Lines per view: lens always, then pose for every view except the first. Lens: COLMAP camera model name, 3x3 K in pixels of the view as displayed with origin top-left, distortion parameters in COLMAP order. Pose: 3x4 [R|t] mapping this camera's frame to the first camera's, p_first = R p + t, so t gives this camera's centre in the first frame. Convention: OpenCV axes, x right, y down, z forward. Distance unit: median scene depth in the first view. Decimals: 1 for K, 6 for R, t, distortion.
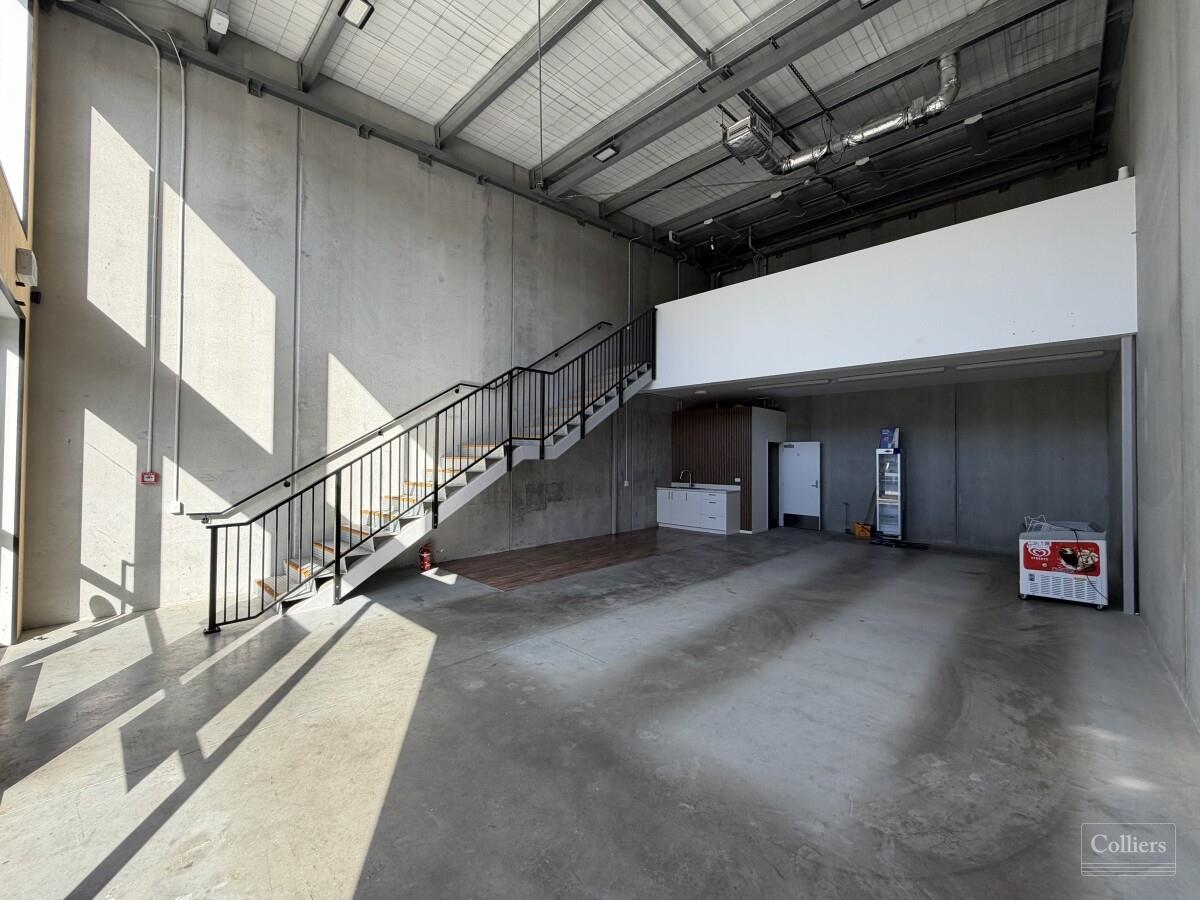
lens RADIAL K [[478.5, 0, 598.1], [0, 478.5, 450.0], [0, 0, 1]] dist [-0.000267, -0.000053]
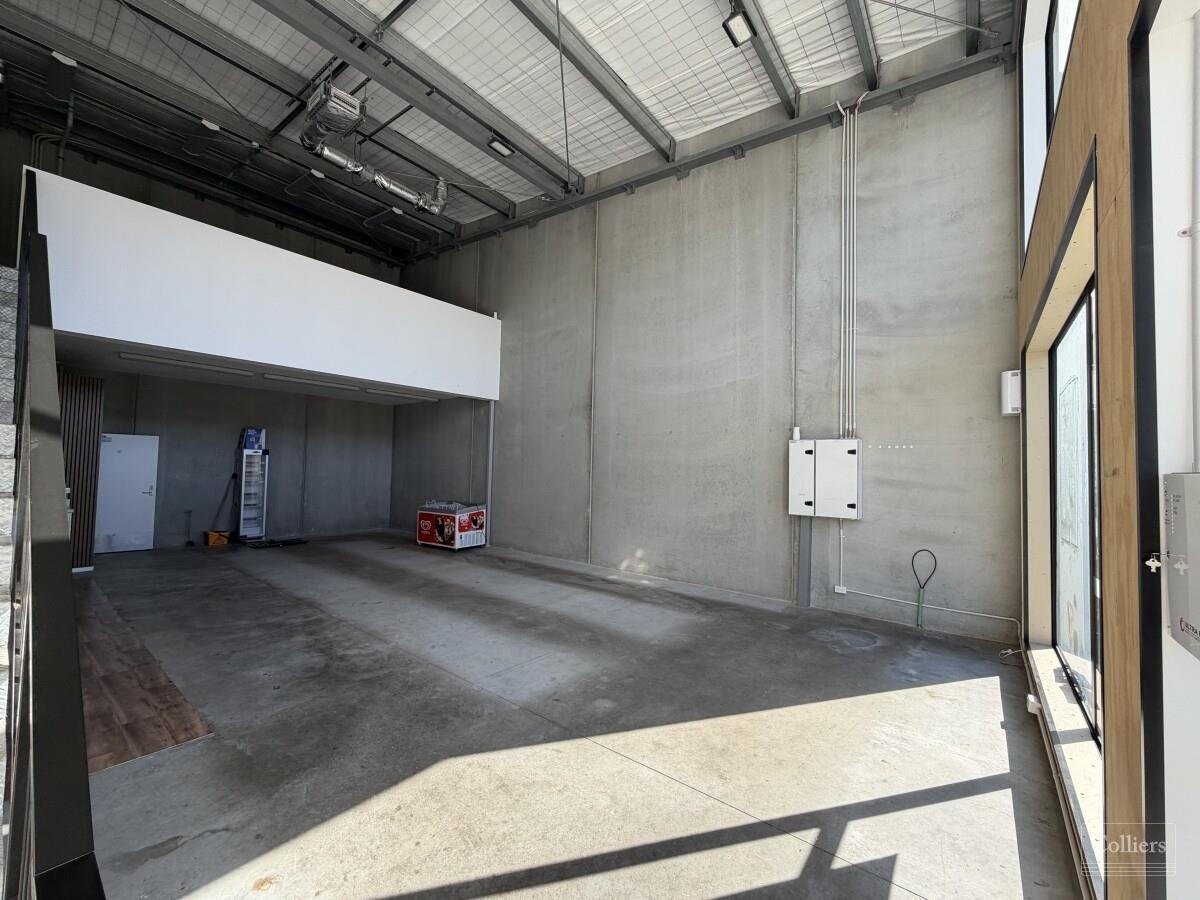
lens RADIAL K [[478.5, 0, 598.1], [0, 478.5, 450.0], [0, 0, 1]] dist [-0.000267, -0.000053]
pose [[-0.094631, 0.029688, 0.995070, -0.763963], [-0.040567, 0.998610, -0.033651, 0.004689], [-0.994686, -0.043551, -0.093295, 0.693079]]
